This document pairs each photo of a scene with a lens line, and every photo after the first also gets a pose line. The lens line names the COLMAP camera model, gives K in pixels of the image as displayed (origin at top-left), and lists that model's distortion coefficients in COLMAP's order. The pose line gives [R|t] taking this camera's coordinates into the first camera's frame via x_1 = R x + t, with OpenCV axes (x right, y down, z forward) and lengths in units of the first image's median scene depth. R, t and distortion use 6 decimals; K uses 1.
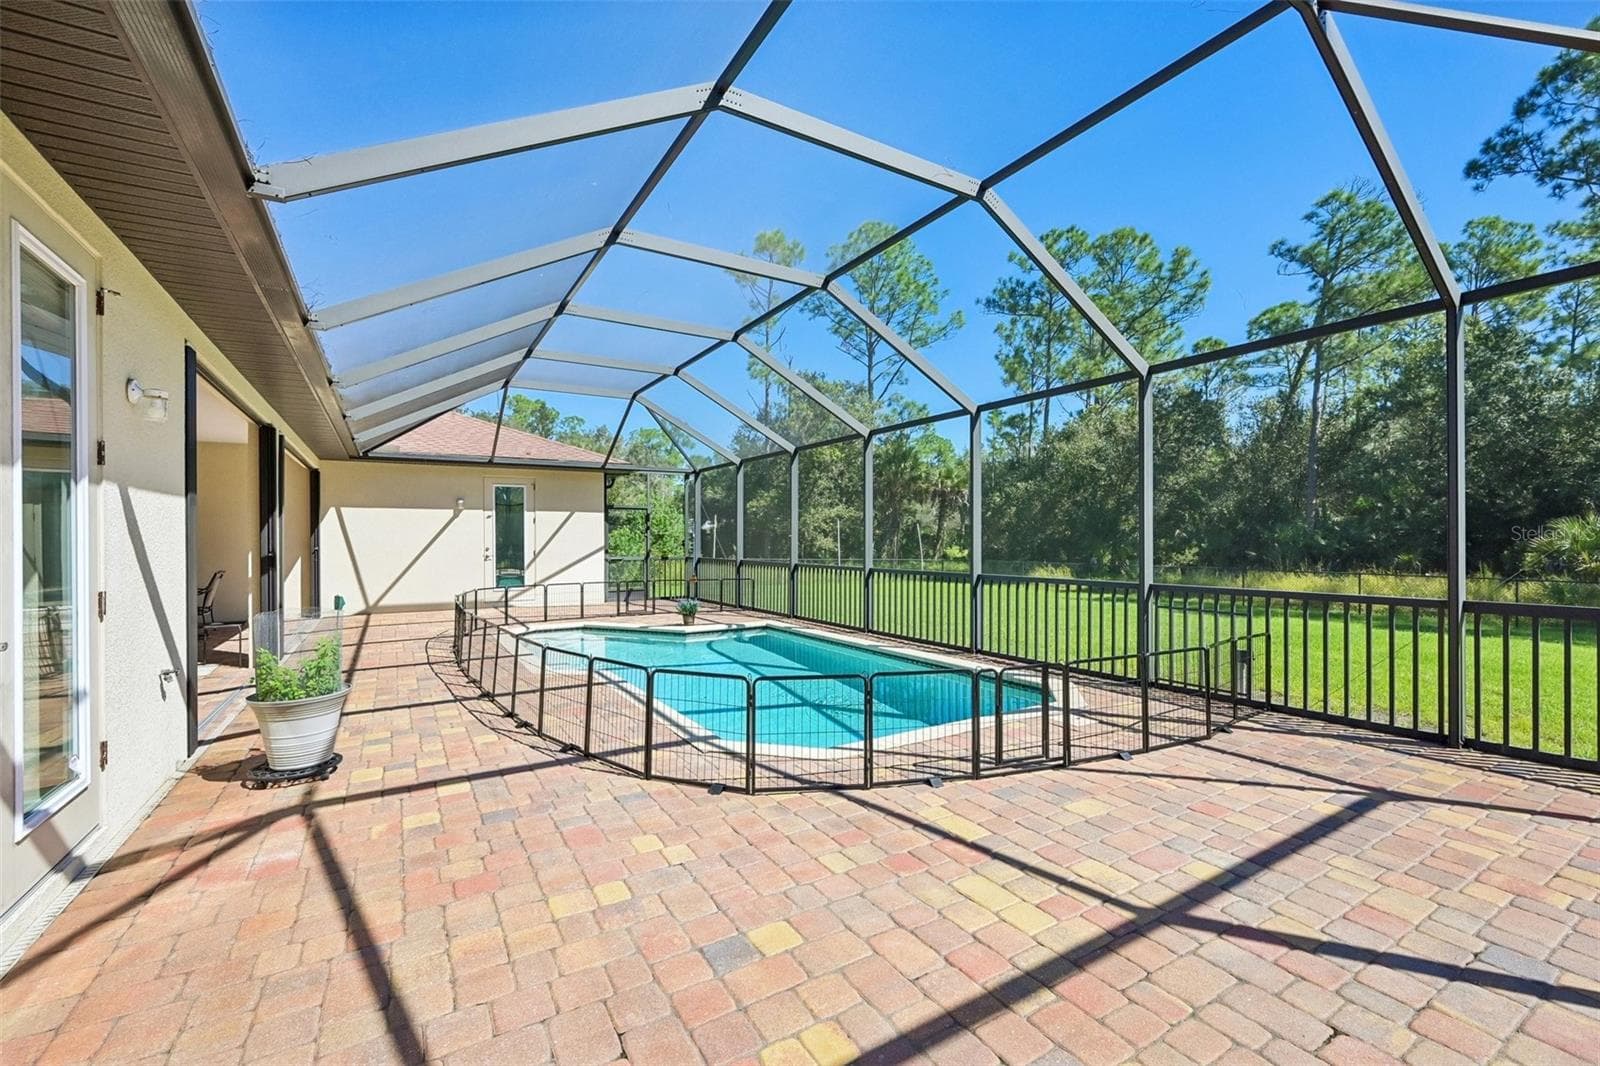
lens RADIAL K [[661.7, 0, 812.2], [0, 661.7, 536.5], [0, 0, 1]] dist [-0.001488, 0.000077]
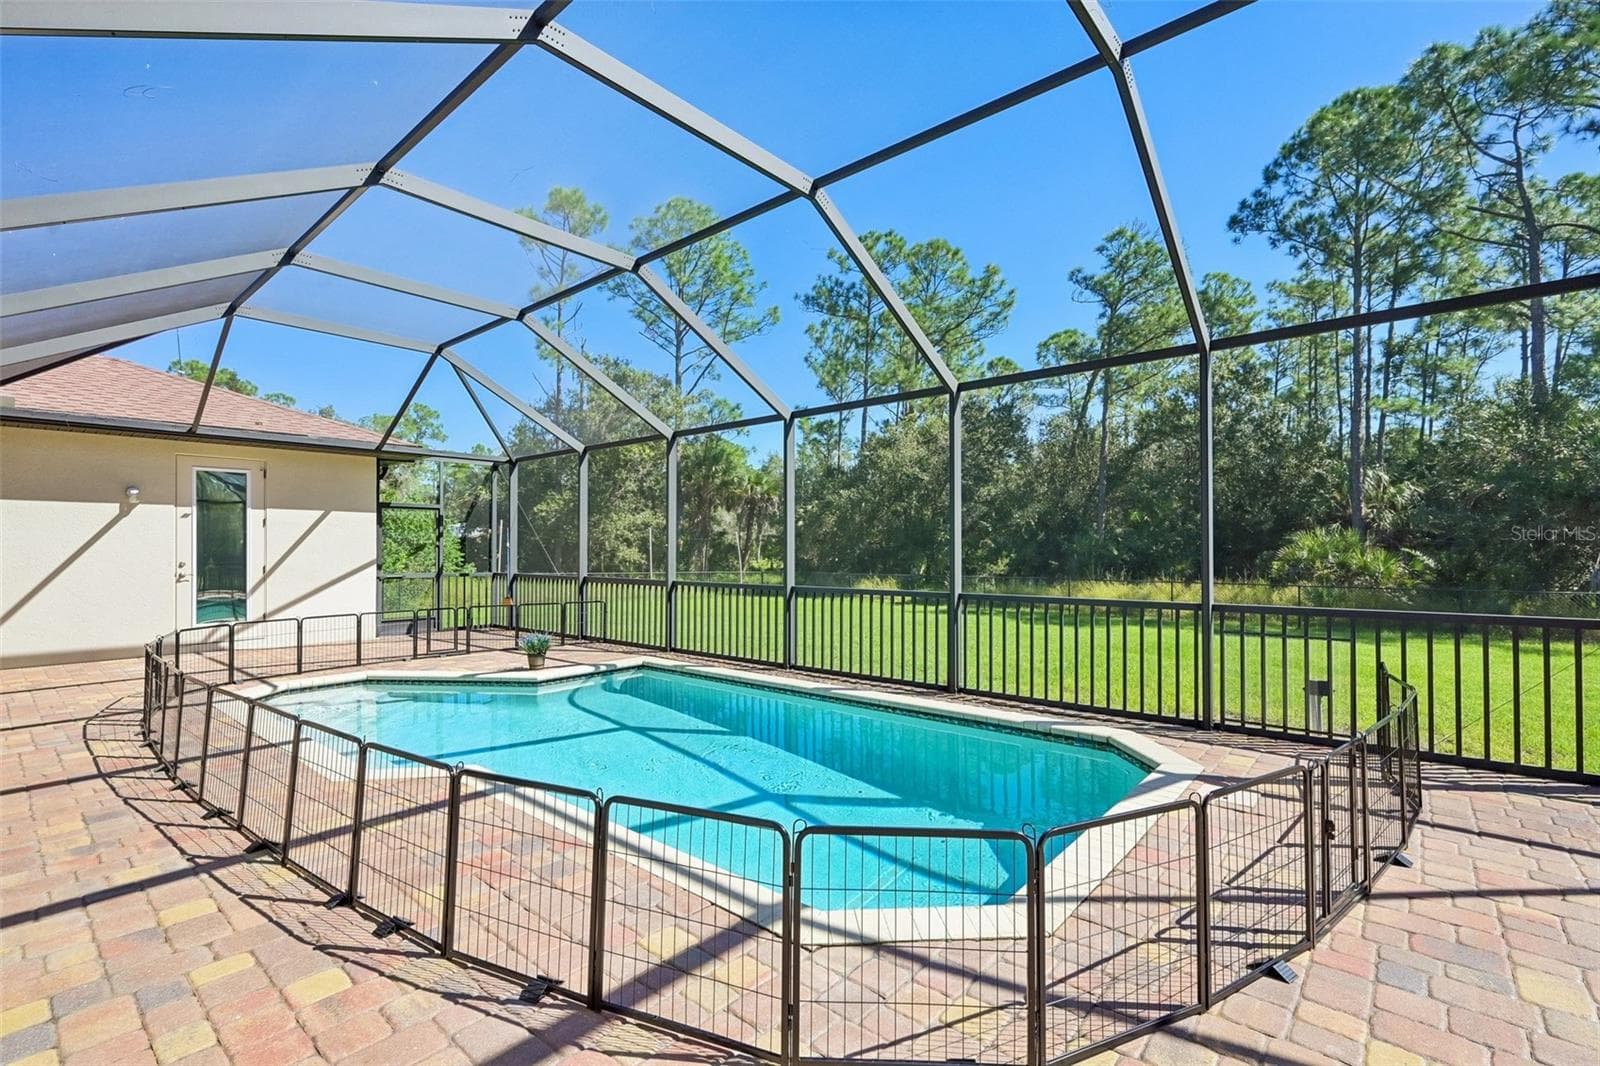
lens RADIAL K [[697.3, 0, 800.9], [0, 697.3, 538.8], [0, 0, 1]] dist [0.001137, 0.000021]
pose [[0.954104, 0.004511, 0.299441, -0.054259], [-0.001087, 0.999932, -0.011600, 0.000301], [-0.299473, 0.010742, 0.954044, 0.073554]]
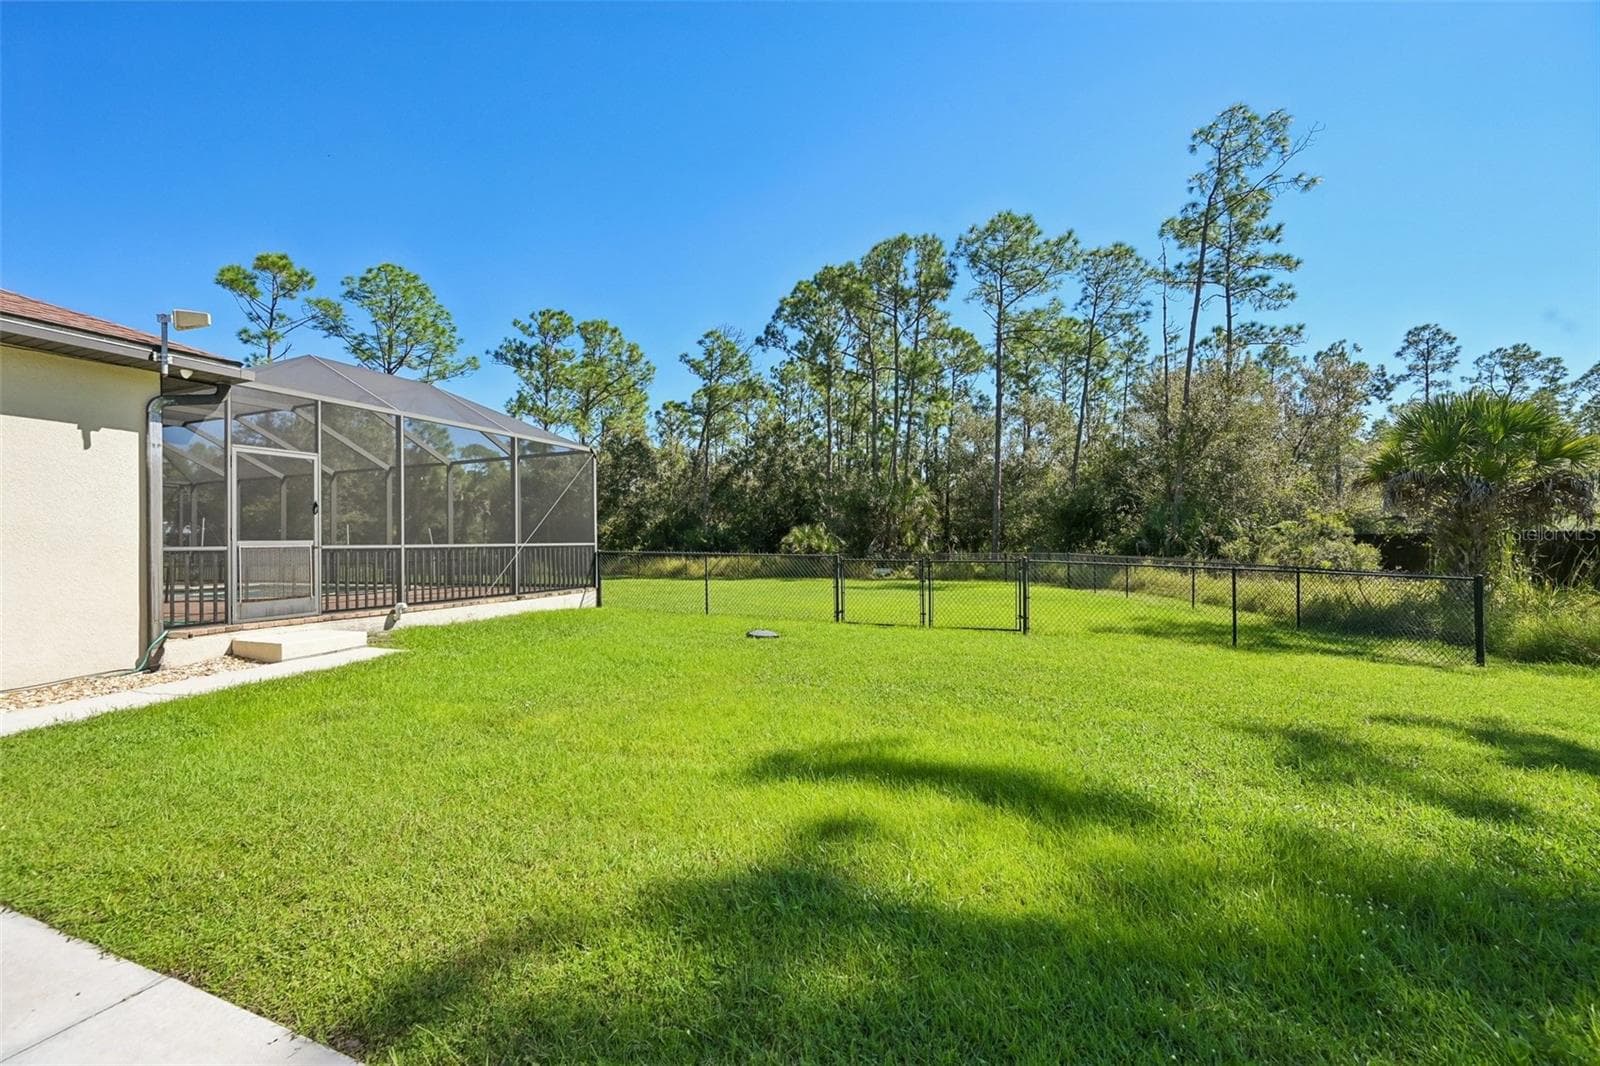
lens RADIAL K [[632.3, 0, 800.0], [0, 632.3, 533.0], [0, 0, 1]] dist [0.000380, 0.000158]
pose [[0.811193, 0.004282, 0.584763, 0.042488], [0.007902, 0.999802, -0.018284, 0.019279], [-0.584725, 0.019453, 0.810998, -0.429463]]
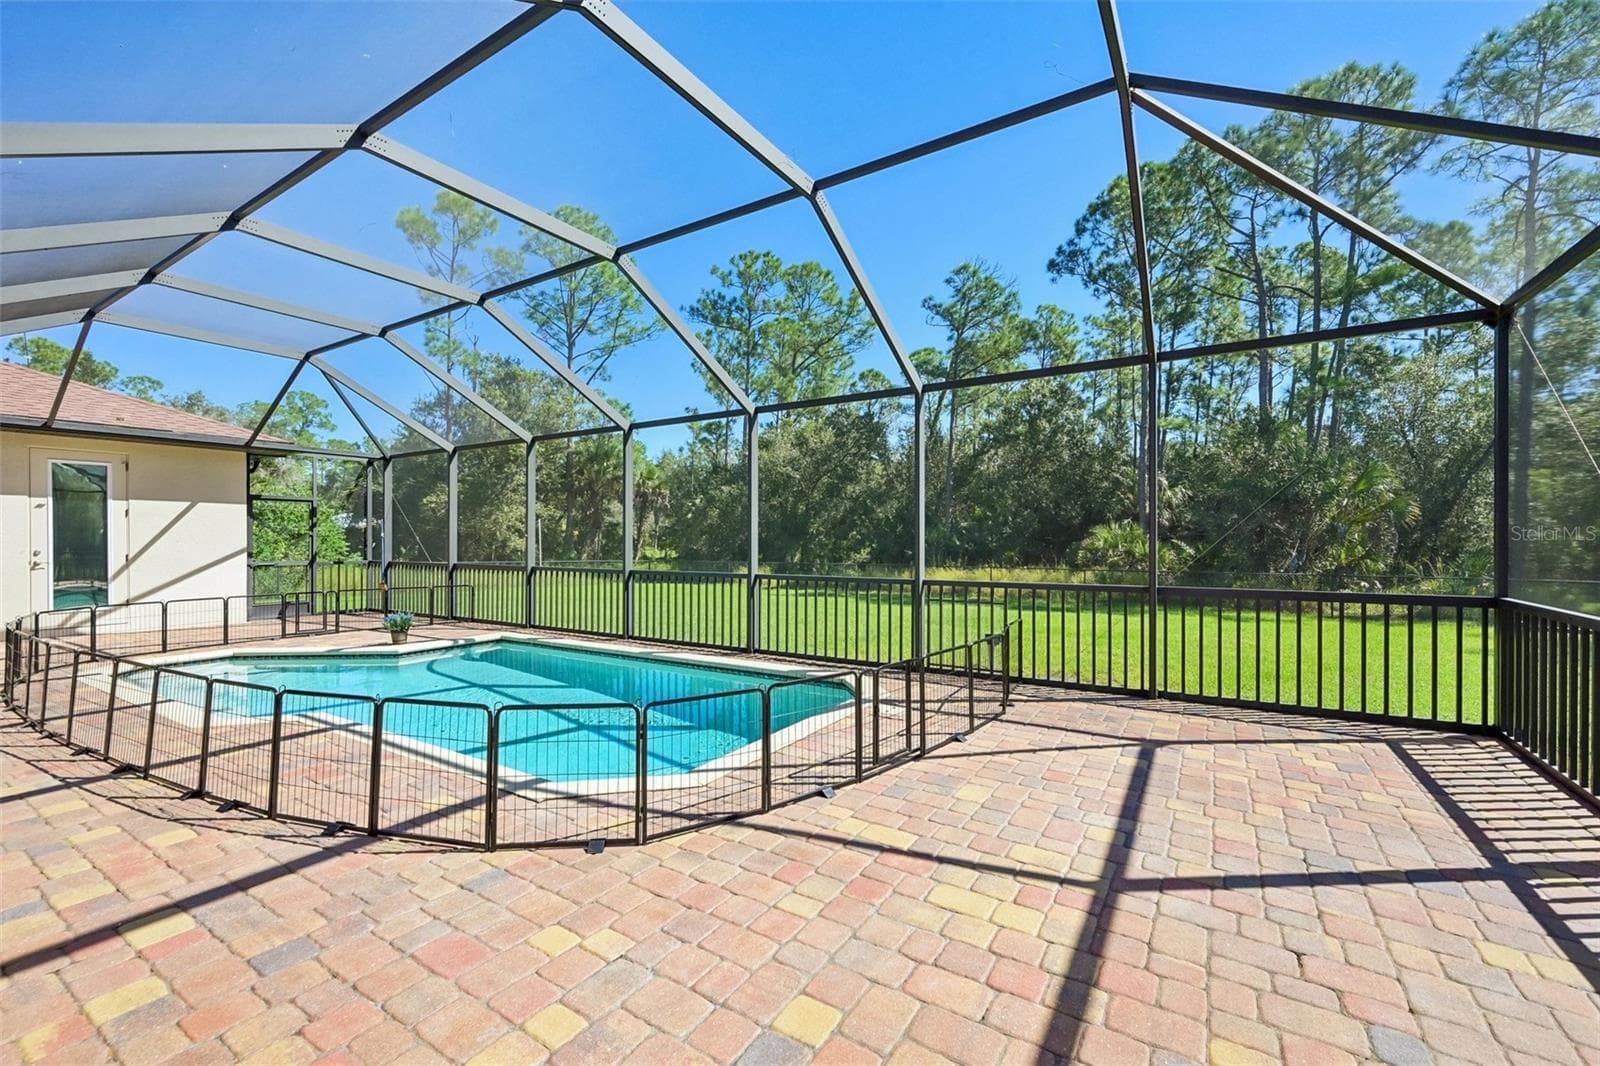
lens RADIAL K [[650.3, 0, 797.2], [0, 650.3, 537.9], [0, 0, 1]] dist [-0.000524, 0.000558]
pose [[0.900898, 0.002909, 0.434021, -0.035768], [-0.003209, 0.999995, -0.000042, 0.000450], [-0.434019, -0.001355, 0.900903, 0.023436]]
